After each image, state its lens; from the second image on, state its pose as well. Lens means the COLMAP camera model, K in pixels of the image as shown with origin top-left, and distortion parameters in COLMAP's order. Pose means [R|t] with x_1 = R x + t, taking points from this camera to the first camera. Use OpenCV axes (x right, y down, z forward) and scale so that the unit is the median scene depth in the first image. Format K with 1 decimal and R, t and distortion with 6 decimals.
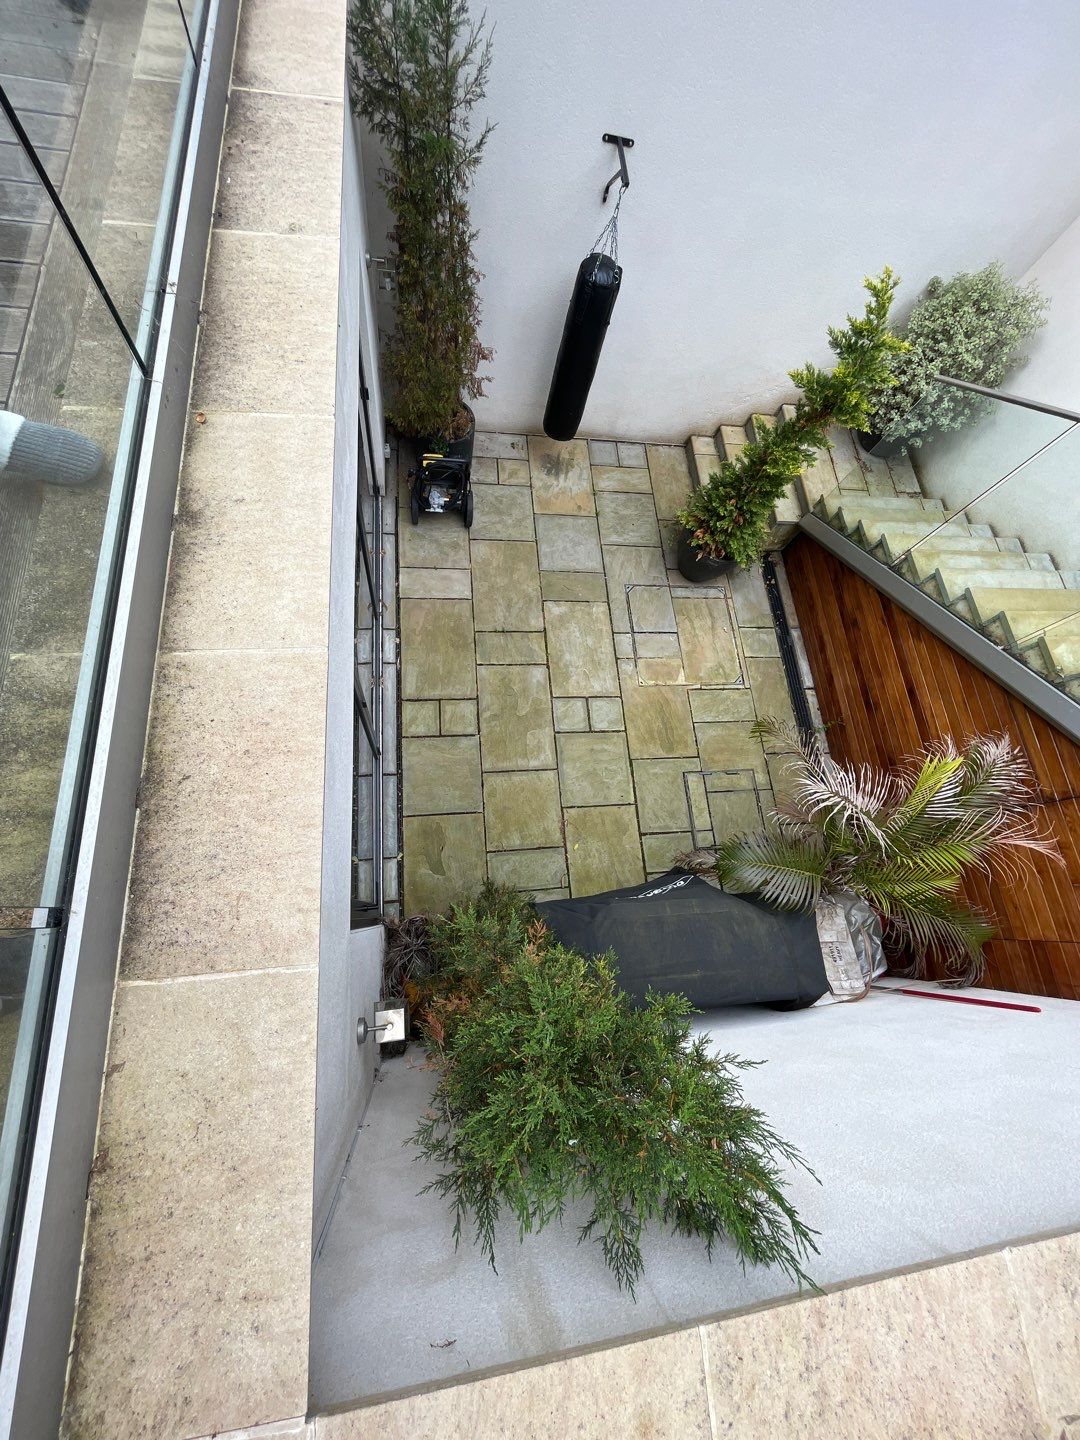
lens RADIAL K [[585.8, 0, 538.2], [0, 585.8, 715.6], [0, 0, 1]] dist [-0.002072, -0.000076]
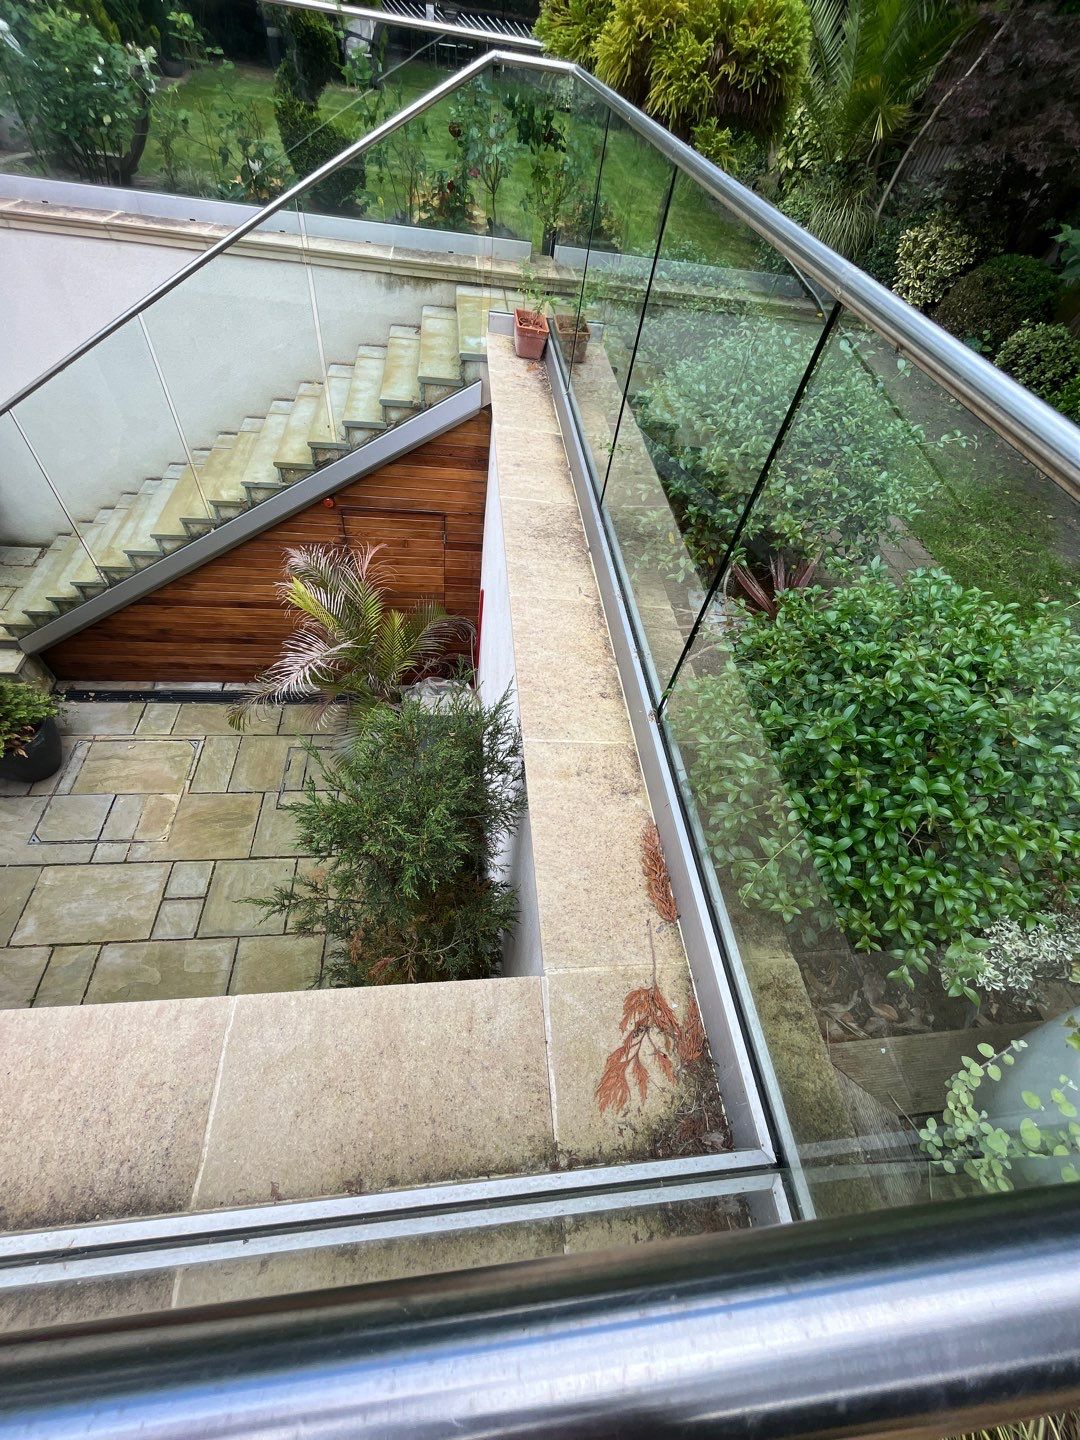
lens RADIAL K [[585.8, 0, 538.2], [0, 585.8, 715.6], [0, 0, 1]] dist [-0.002072, -0.000076]
pose [[0.014514, -0.878294, 0.477901, -0.097640], [0.898751, 0.220928, 0.378731, 0.092477], [-0.438218, 0.424017, 0.792574, -0.081266]]
